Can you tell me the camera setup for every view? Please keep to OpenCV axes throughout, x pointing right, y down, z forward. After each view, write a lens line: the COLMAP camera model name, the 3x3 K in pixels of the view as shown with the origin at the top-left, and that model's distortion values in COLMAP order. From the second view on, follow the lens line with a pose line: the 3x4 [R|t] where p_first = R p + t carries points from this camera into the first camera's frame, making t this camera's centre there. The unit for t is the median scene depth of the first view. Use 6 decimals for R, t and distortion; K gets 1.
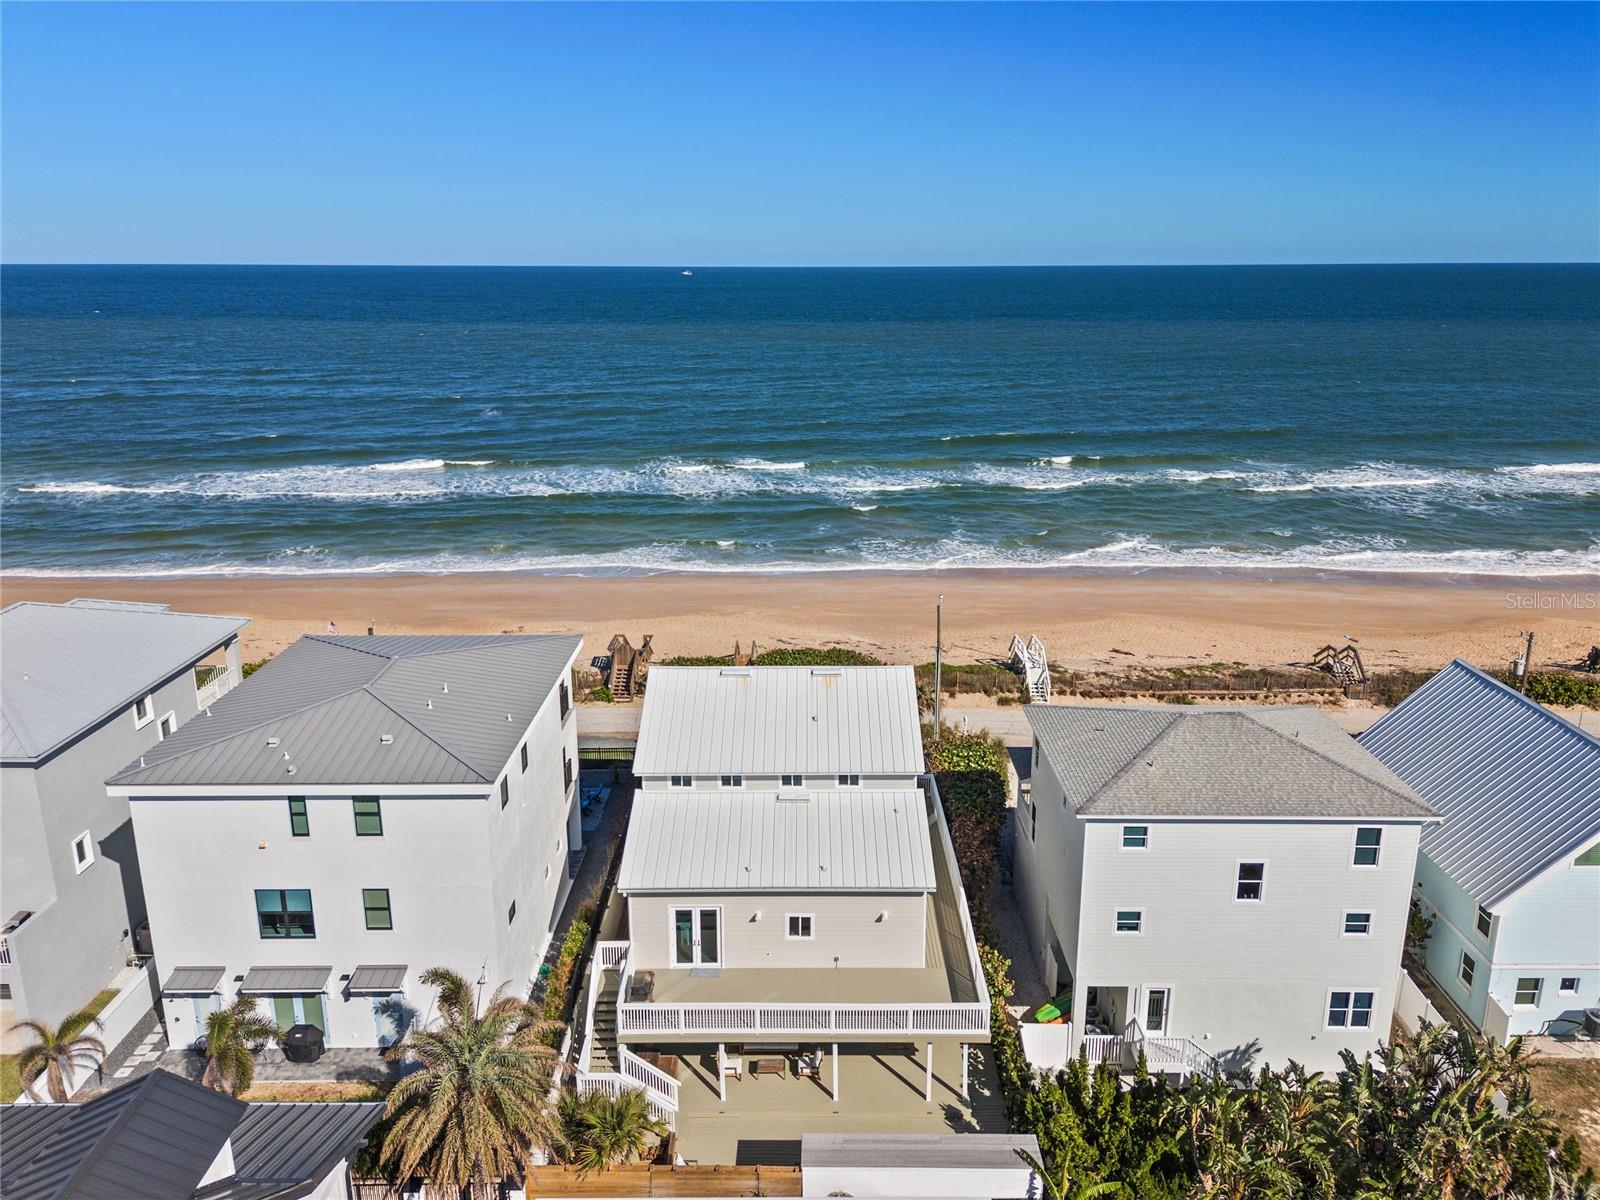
lens RADIAL K [[1176.9, 0, 803.2], [0, 1176.9, 603.7], [0, 0, 1]] dist [0.063547, -0.065404]
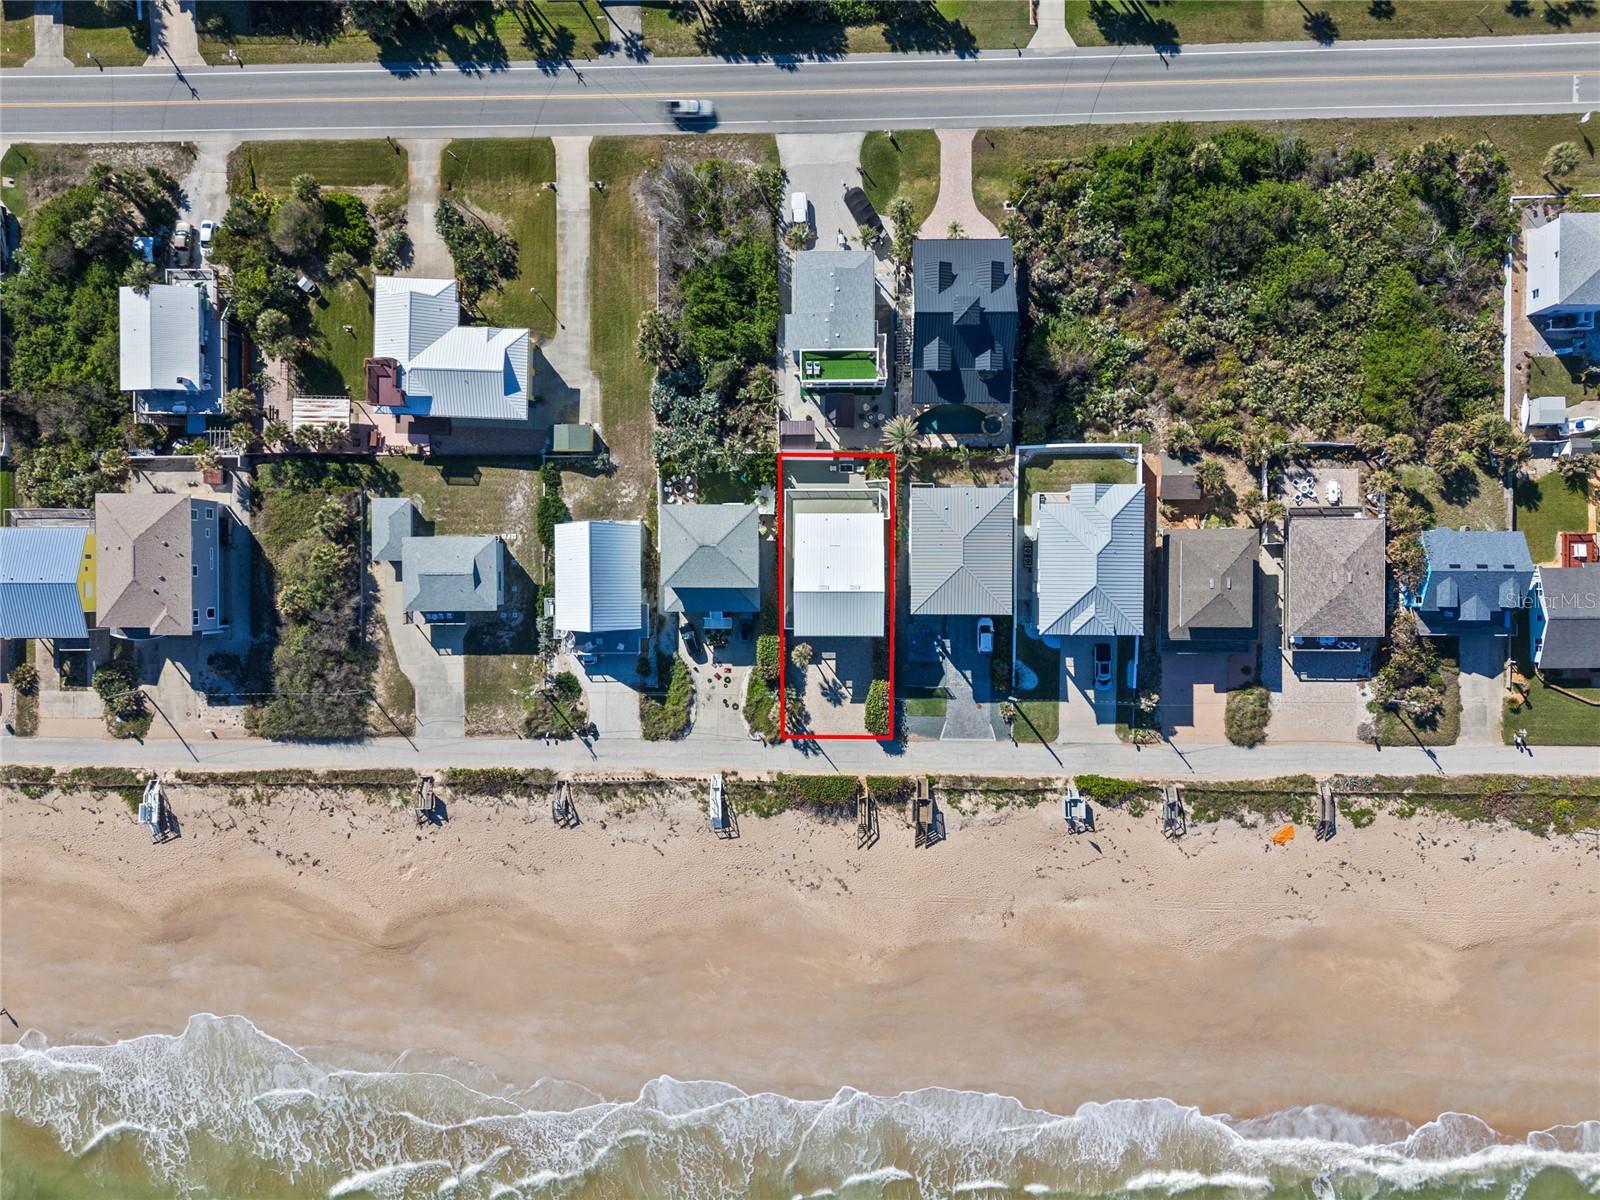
lens RADIAL K [[1132.1, 0, 800.0], [0, 1132.1, 600.0], [0, 0, 1]] dist [0.162133, -0.319188]
pose [[-0.999274, -0.000792, 0.038087, -0.034807], [0.036698, -0.288256, 0.956850, -3.085633], [0.010221, 0.957553, 0.288076, 0.245768]]
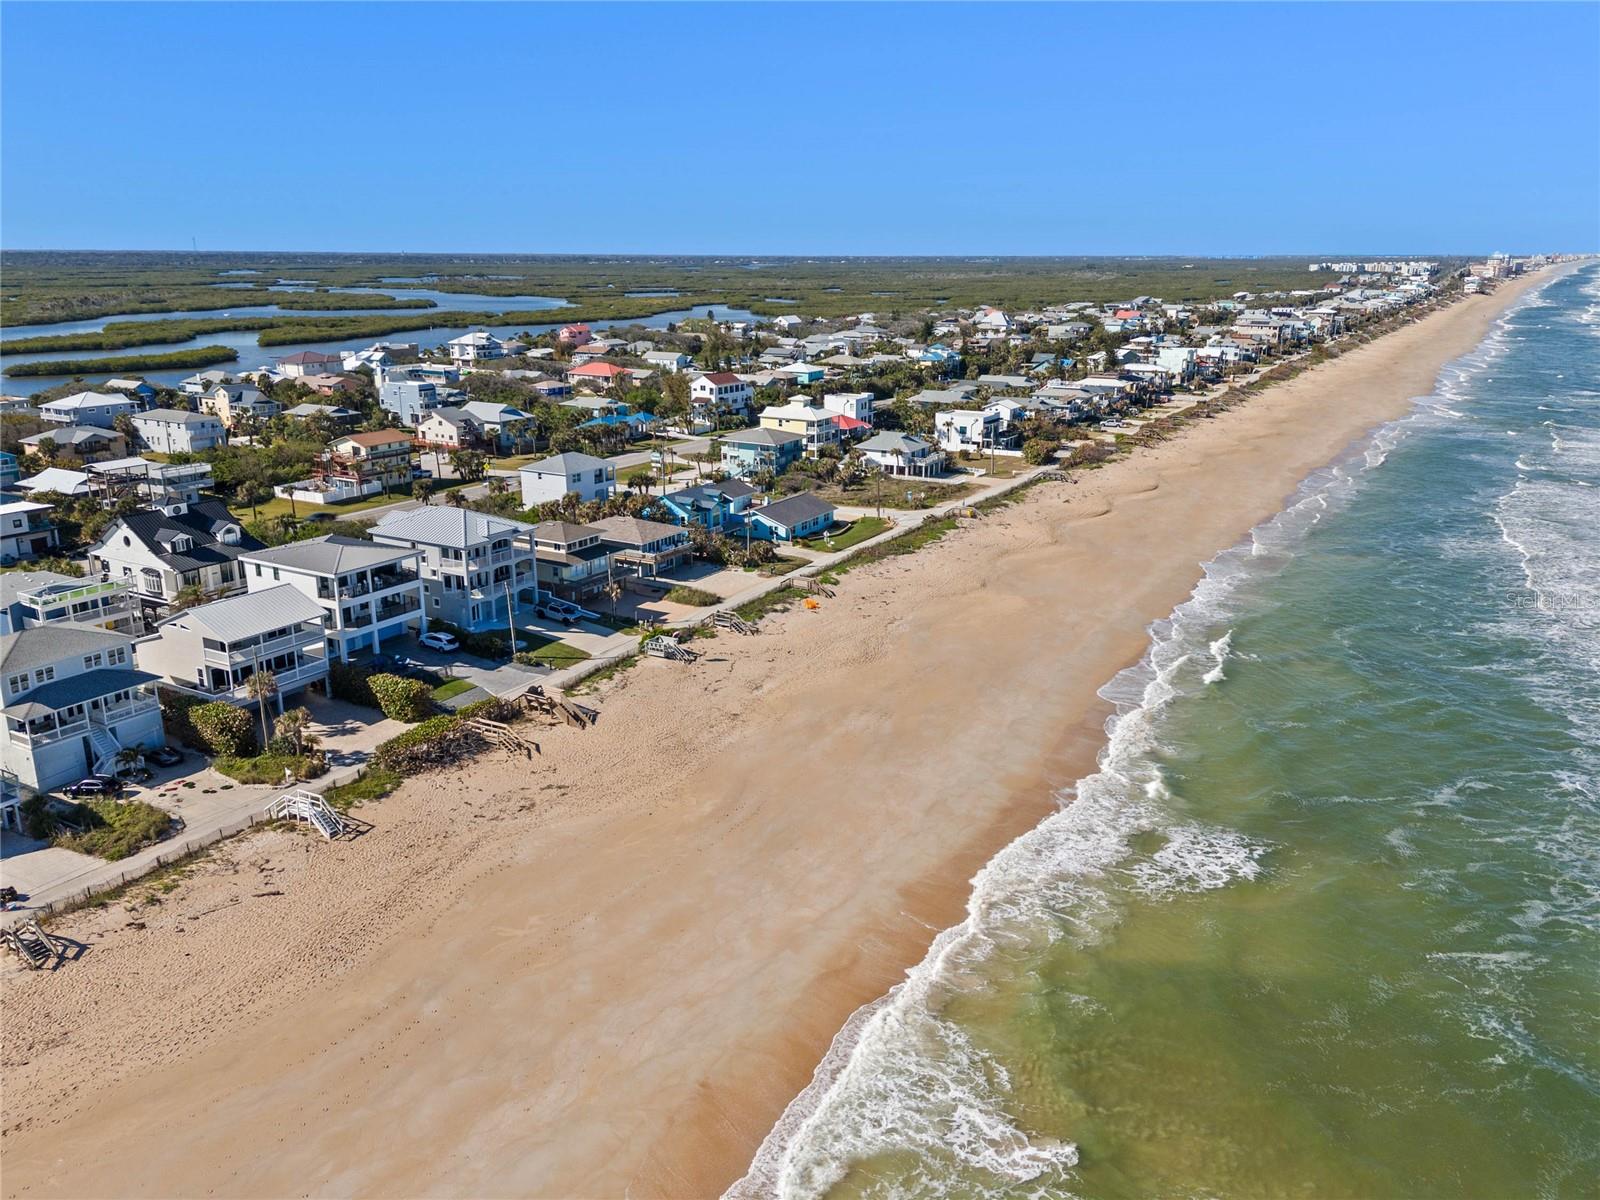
lens RADIAL K [[1199.4, 0, 849.9], [0, 1199.4, 597.0], [0, 0, 1]] dist [-0.000855, -0.005476]
pose [[-0.473741, 0.238571, -0.847734, 1.642874], [-0.252837, 0.885238, 0.390419, -1.362391], [0.843589, 0.399295, -0.359054, 3.334068]]
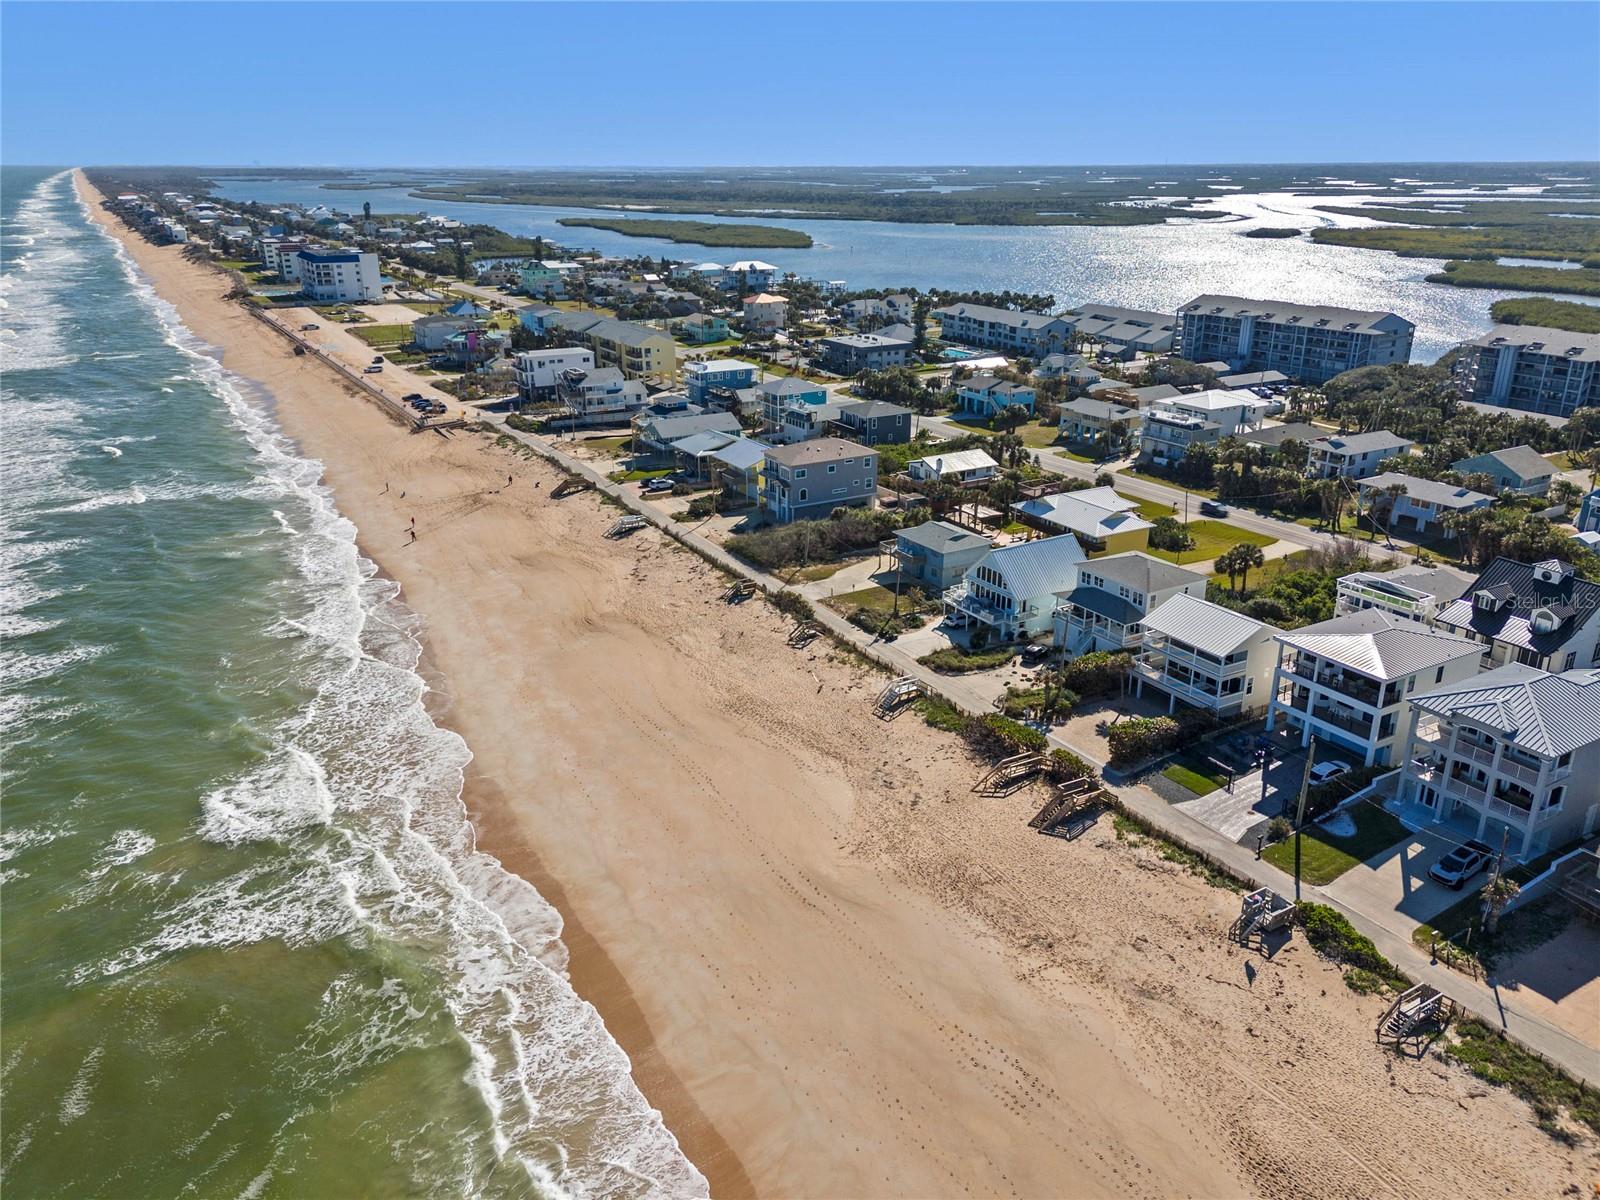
lens RADIAL K [[1169.5, 0, 800.0], [0, 1169.5, 592.2], [0, 0, 1]] dist [0.065236, -0.062031]
pose [[-0.506935, -0.290157, 0.811680, -1.851610], [0.241506, 0.856119, 0.456876, -1.552777], [-0.827461, 0.427632, -0.363922, 3.067227]]
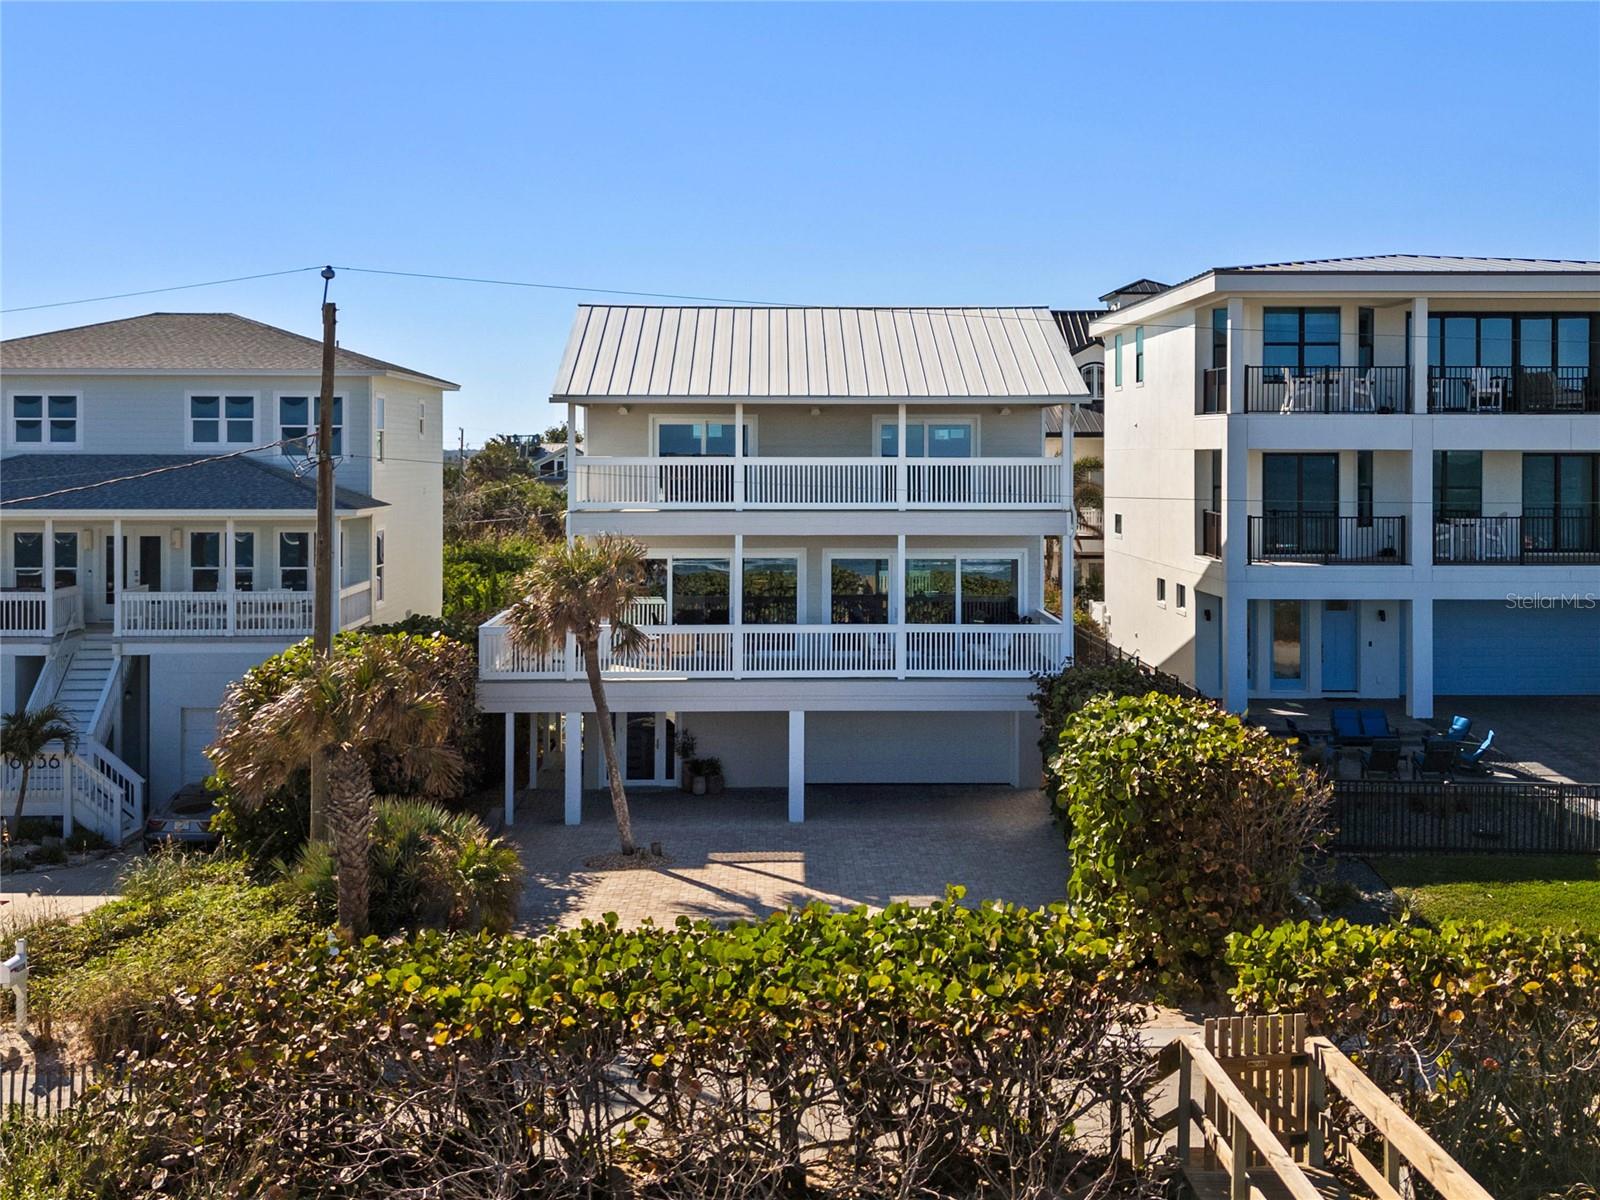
lens RADIAL K [[1812.5, 0, 805.7], [0, 1812.5, 461.1], [0, 0, 1]] dist [0.024778, 0.004233]
pose [[-0.999643, 0.002333, -0.026603, 0.007856], [-0.005209, 0.960009, 0.279920, -0.134534], [0.026193, 0.279959, -0.959655, 2.154612]]
